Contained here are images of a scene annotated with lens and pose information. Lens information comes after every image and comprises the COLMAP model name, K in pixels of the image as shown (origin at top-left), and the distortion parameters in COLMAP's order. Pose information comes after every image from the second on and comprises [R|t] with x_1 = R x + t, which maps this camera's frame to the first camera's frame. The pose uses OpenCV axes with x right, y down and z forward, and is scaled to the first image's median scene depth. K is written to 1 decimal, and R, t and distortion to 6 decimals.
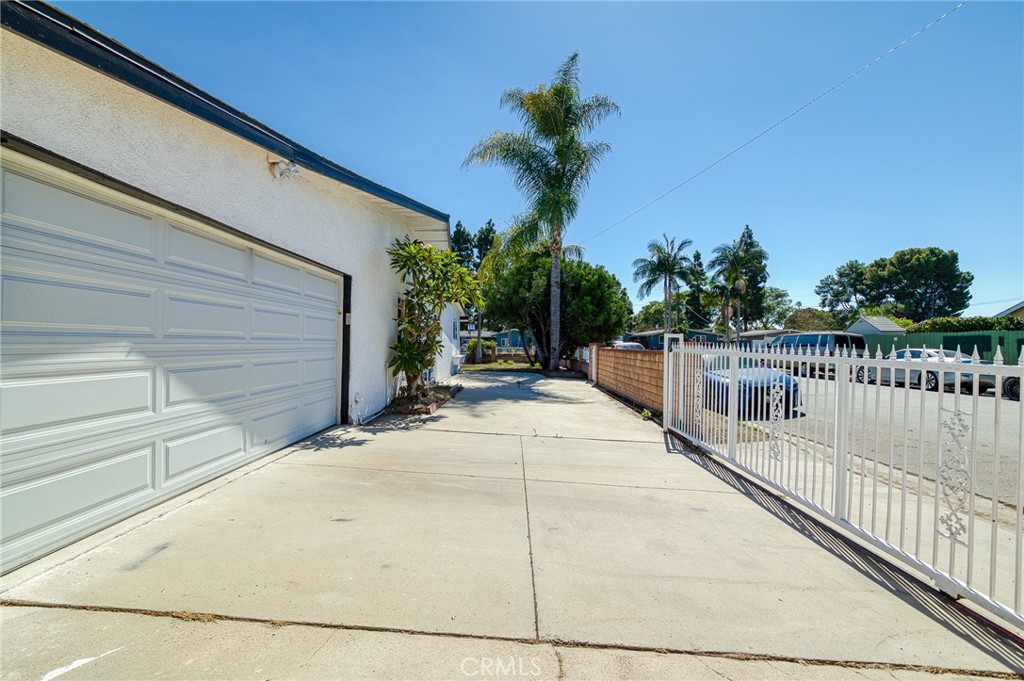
lens RADIAL K [[463.9, 0, 512.0], [0, 463.9, 340.5], [0, 0, 1]] dist [-0.020570, 0.008503]
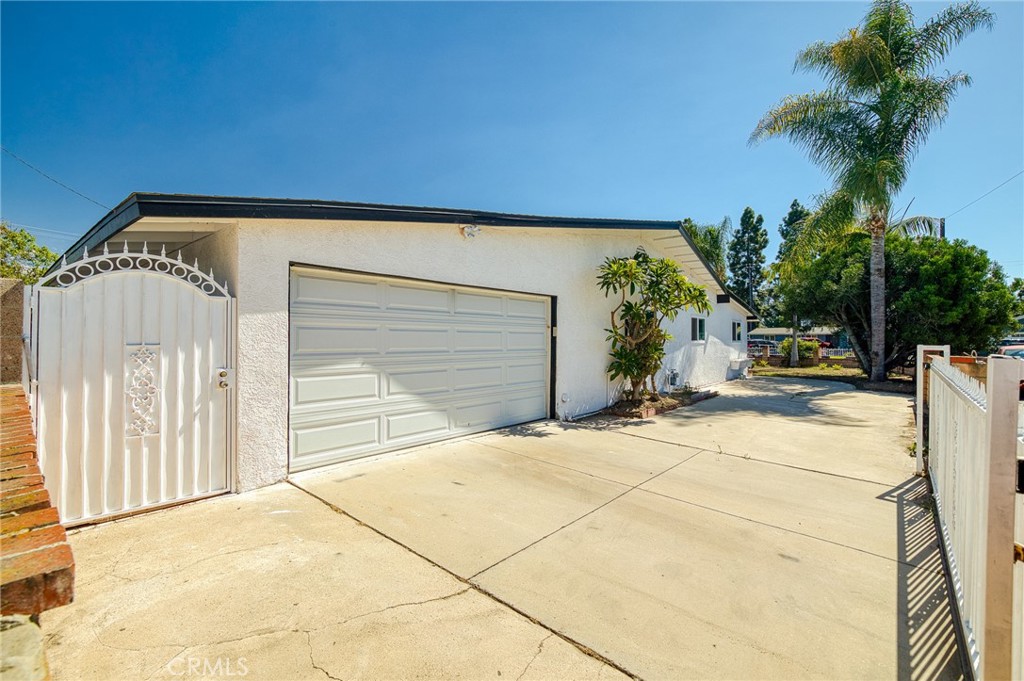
lens RADIAL K [[463.9, 0, 512.0], [0, 463.9, 340.5], [0, 0, 1]] dist [-0.020570, 0.008503]
pose [[0.776743, 0.002156, -0.629814, 0.321152], [0.001716, 0.999983, 0.005540, -0.031091], [0.629815, -0.005384, 0.776726, -0.006077]]
